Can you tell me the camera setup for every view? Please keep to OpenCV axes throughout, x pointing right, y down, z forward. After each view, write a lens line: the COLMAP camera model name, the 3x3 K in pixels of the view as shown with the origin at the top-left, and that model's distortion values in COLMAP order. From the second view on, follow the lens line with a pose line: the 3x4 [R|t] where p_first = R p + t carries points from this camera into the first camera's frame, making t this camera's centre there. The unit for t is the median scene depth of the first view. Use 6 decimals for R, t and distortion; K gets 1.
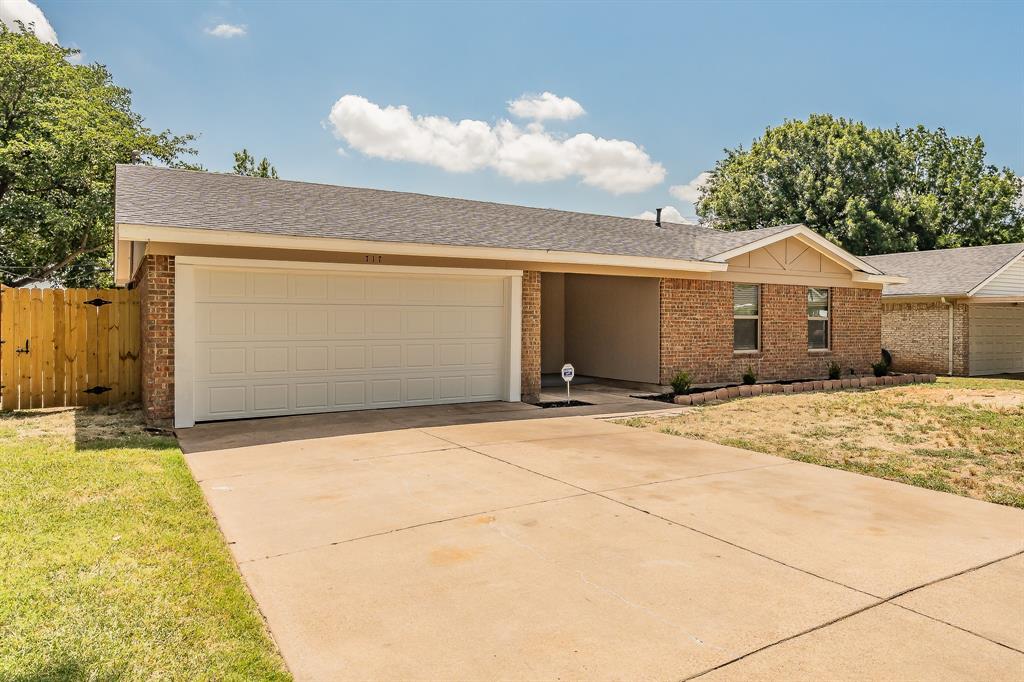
lens RADIAL K [[637.7, 0, 511.5], [0, 637.7, 323.4], [0, 0, 1]] dist [-0.000803, 0.000649]
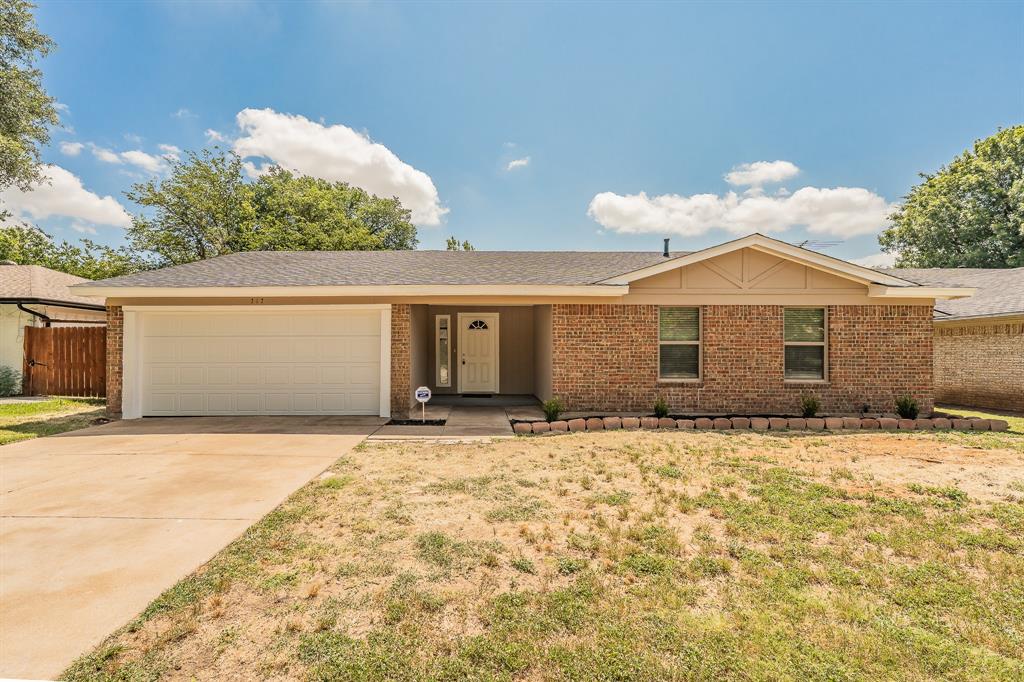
lens RADIAL K [[445.8, 0, 509.9], [0, 445.8, 352.1], [0, 0, 1]] dist [0.003324, 0.000557]
pose [[0.867158, -0.002444, -0.498028, 0.468032], [0.001490, 0.999996, -0.002313, 0.004710], [0.498031, 0.001264, 0.867158, 0.313831]]
